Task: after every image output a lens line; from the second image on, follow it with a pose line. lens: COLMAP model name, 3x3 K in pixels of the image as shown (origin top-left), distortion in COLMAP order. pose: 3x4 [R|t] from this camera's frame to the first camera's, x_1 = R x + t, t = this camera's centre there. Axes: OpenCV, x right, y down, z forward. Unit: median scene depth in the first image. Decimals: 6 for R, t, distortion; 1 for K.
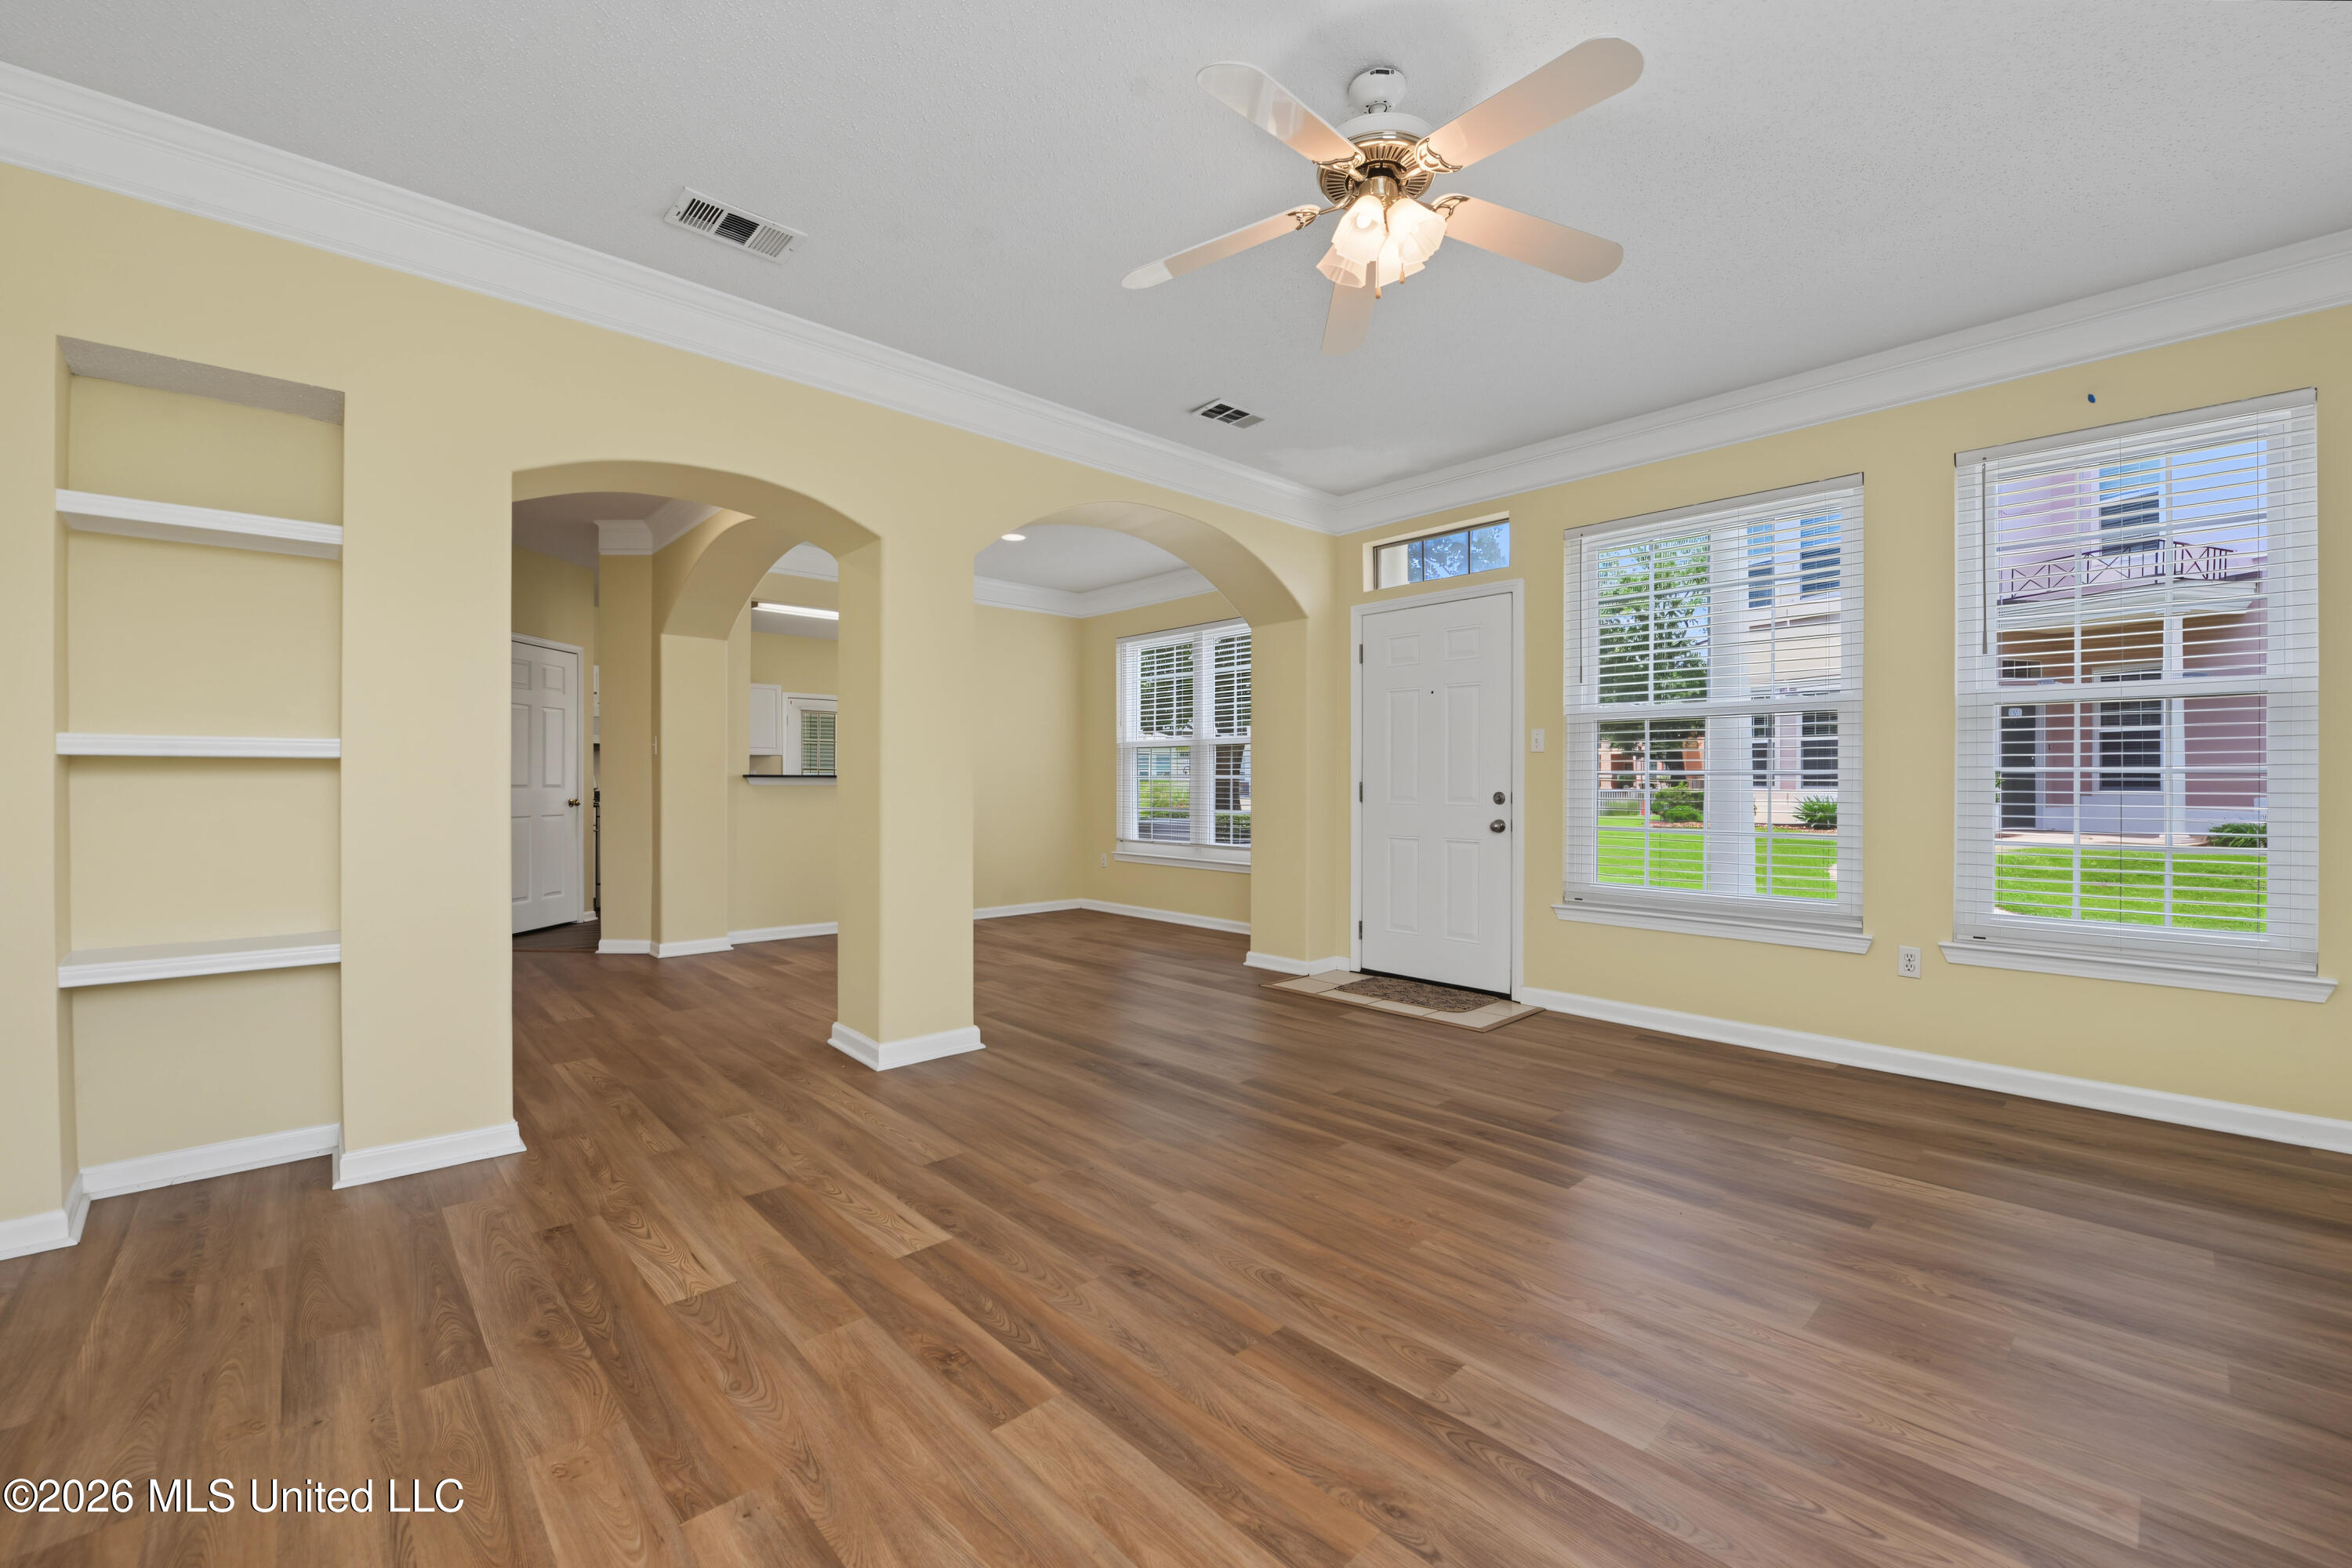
lens RADIAL K [[927.7, 0, 1176.0], [0, 927.7, 784.0], [0, 0, 1]] dist [-0.024845, 0.000047]
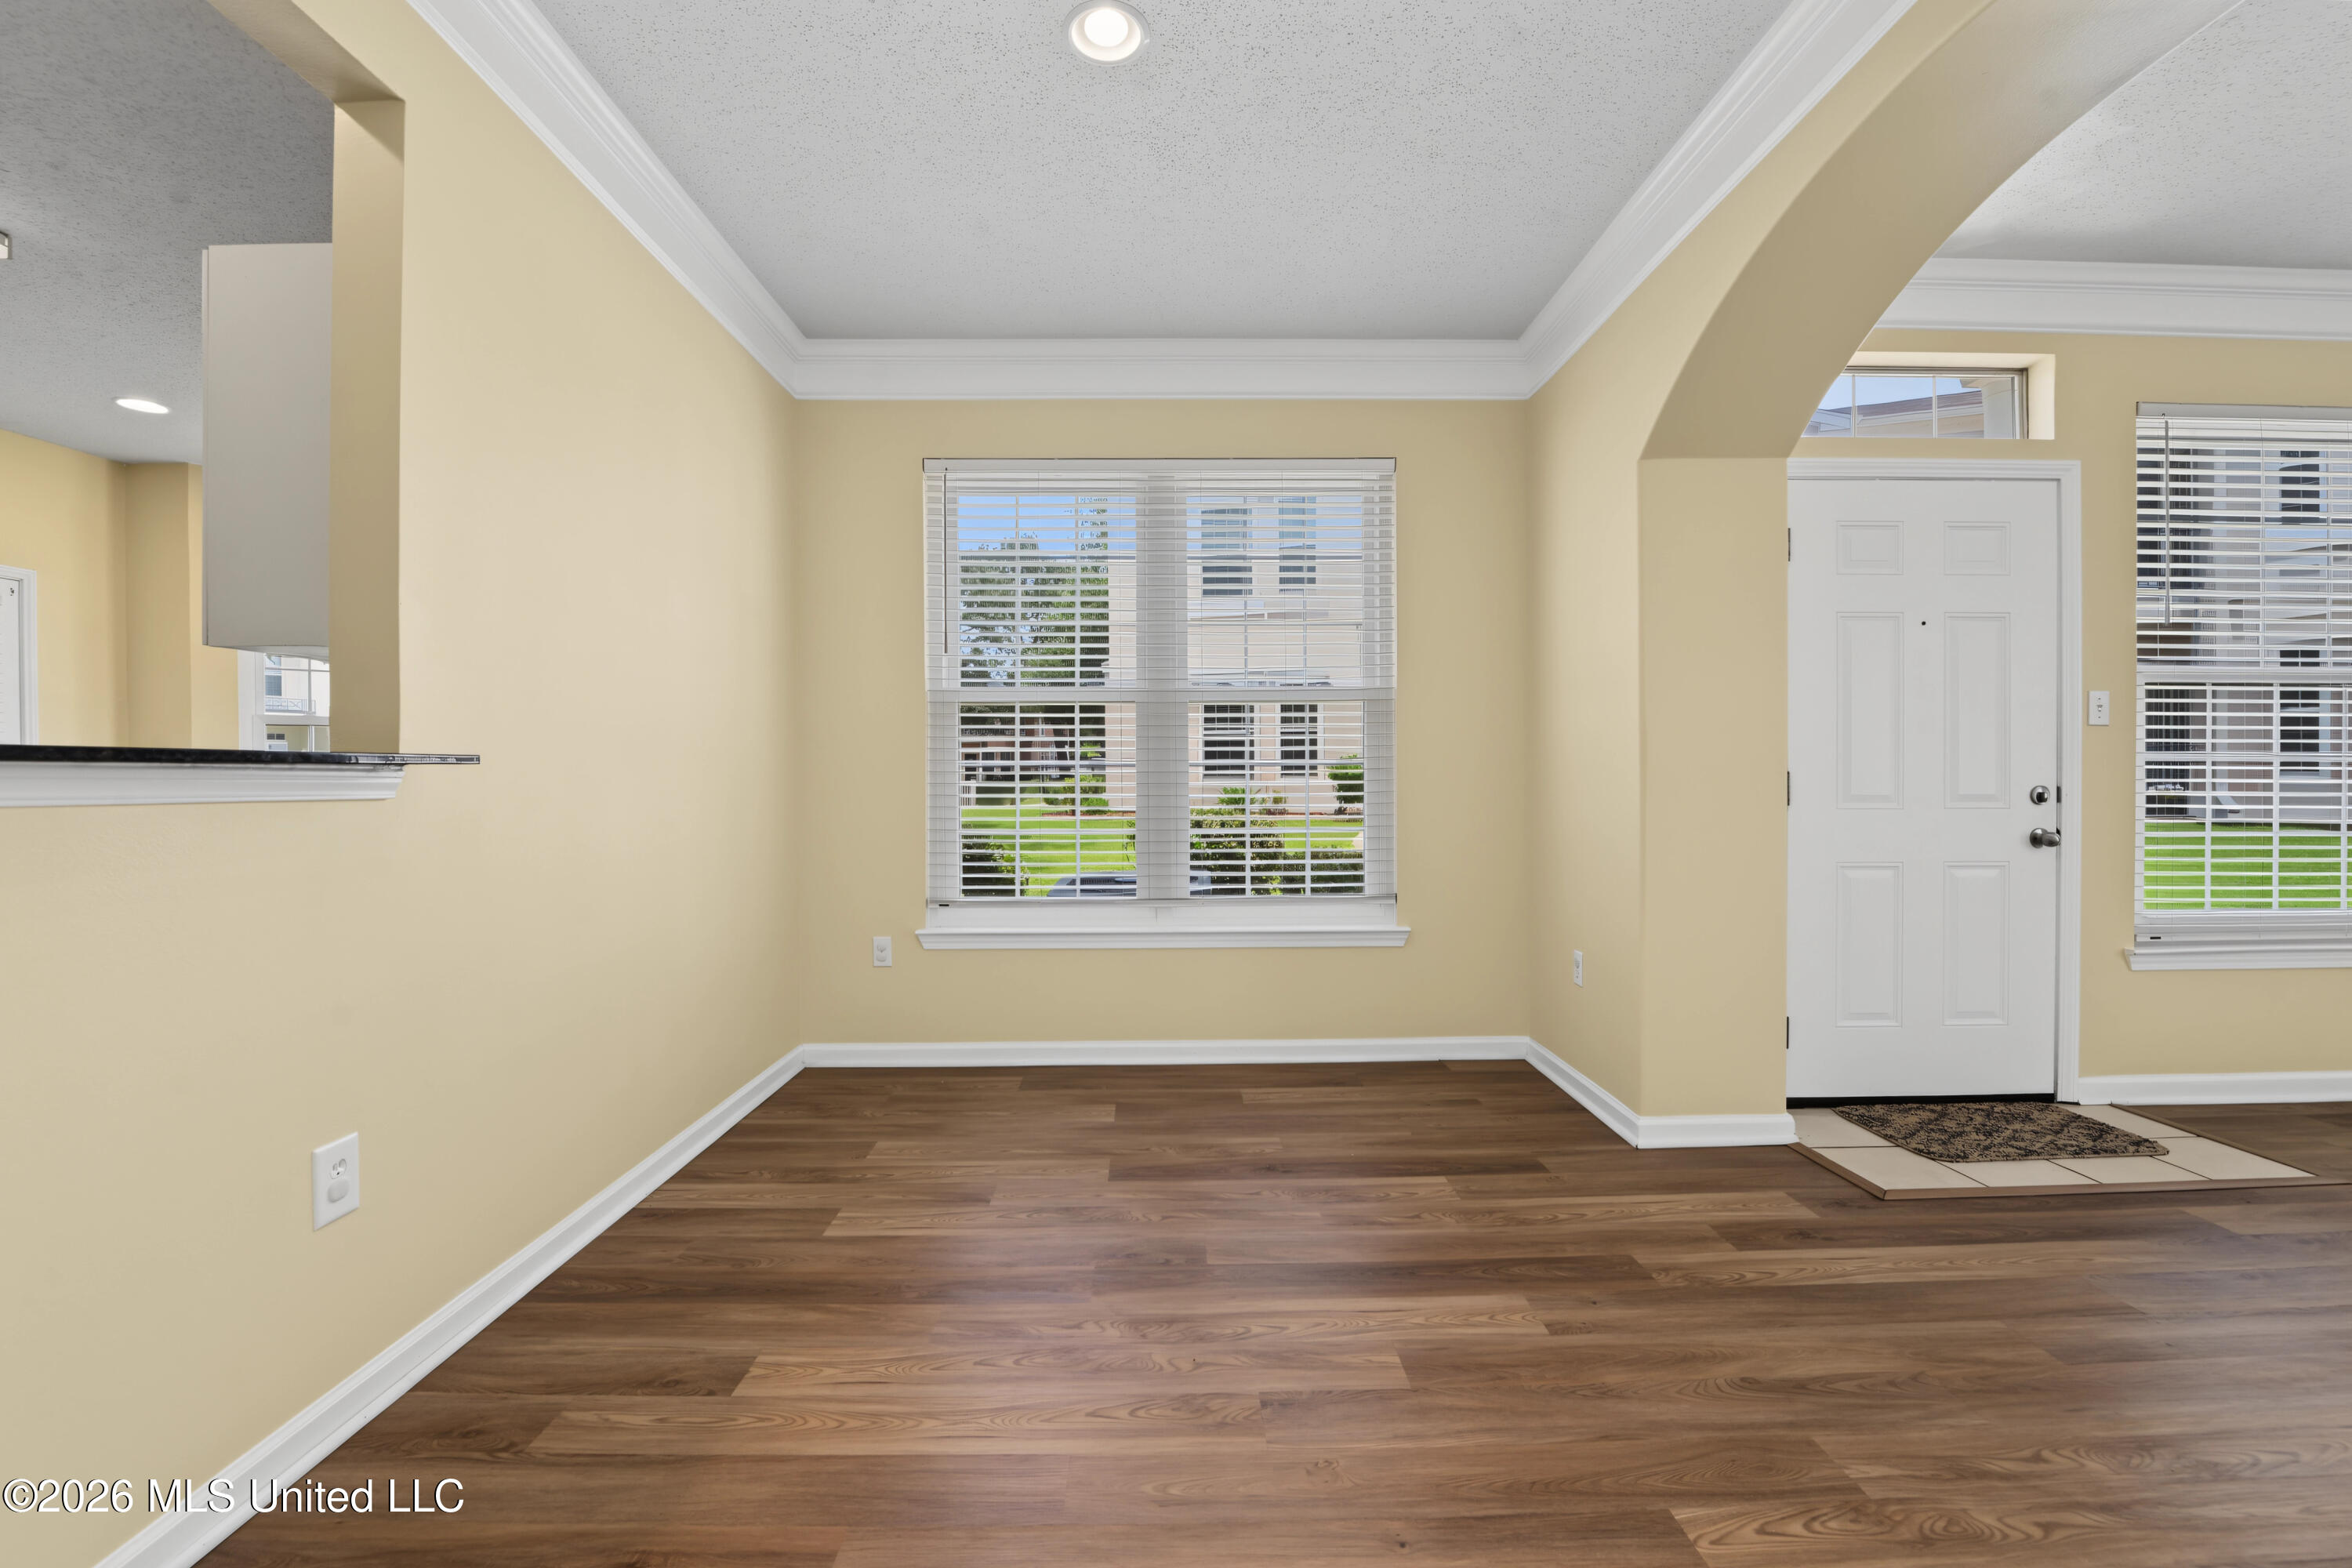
lens RADIAL K [[967.4, 0, 1176.0], [0, 967.4, 784.0], [0, 0, 1]] dist [-0.027615, 0.000160]
pose [[0.677987, -0.012826, 0.734962, -0.992360], [0.006631, 0.999914, 0.011334, -0.006523], [-0.735044, -0.002811, 0.678014, 1.809139]]
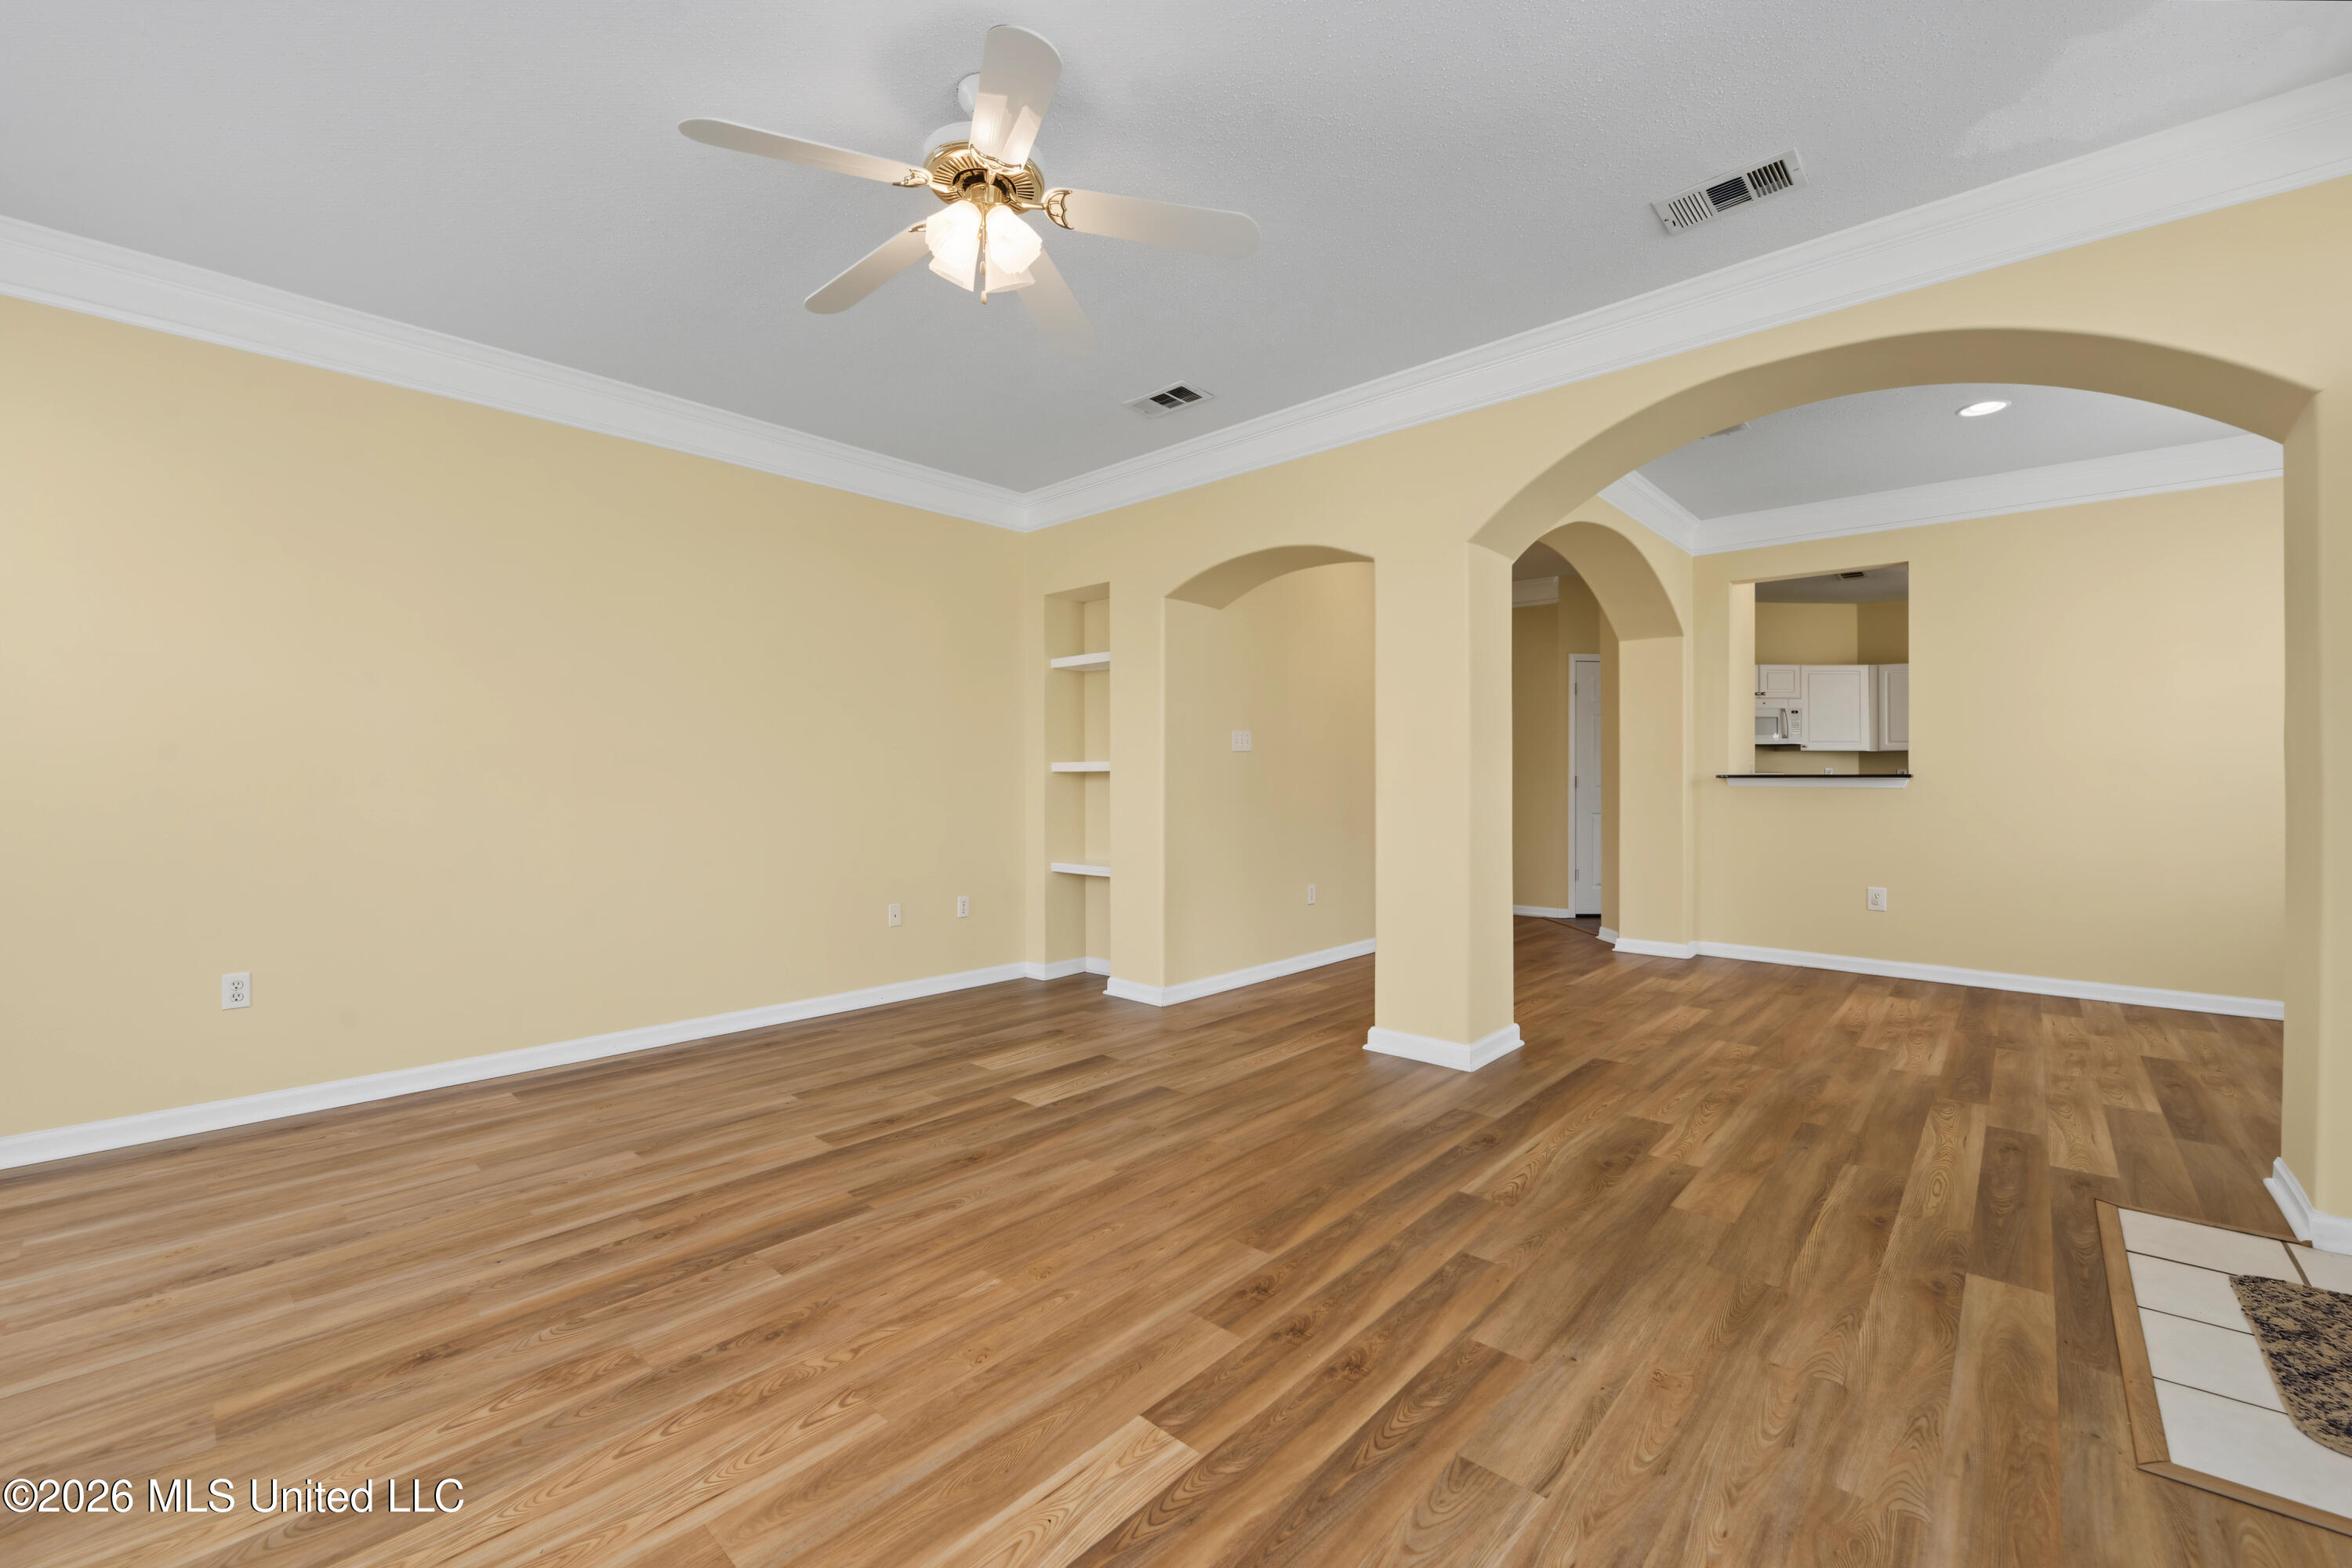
lens RADIAL K [[967.4, 0, 1176.0], [0, 967.4, 784.0], [0, 0, 1]] dist [-0.027615, 0.000160]
pose [[0.086275, 0.005392, -0.996257, 1.030064], [-0.006176, 0.999969, 0.004878, 0.000141], [0.996252, 0.005732, 0.086306, 0.914798]]
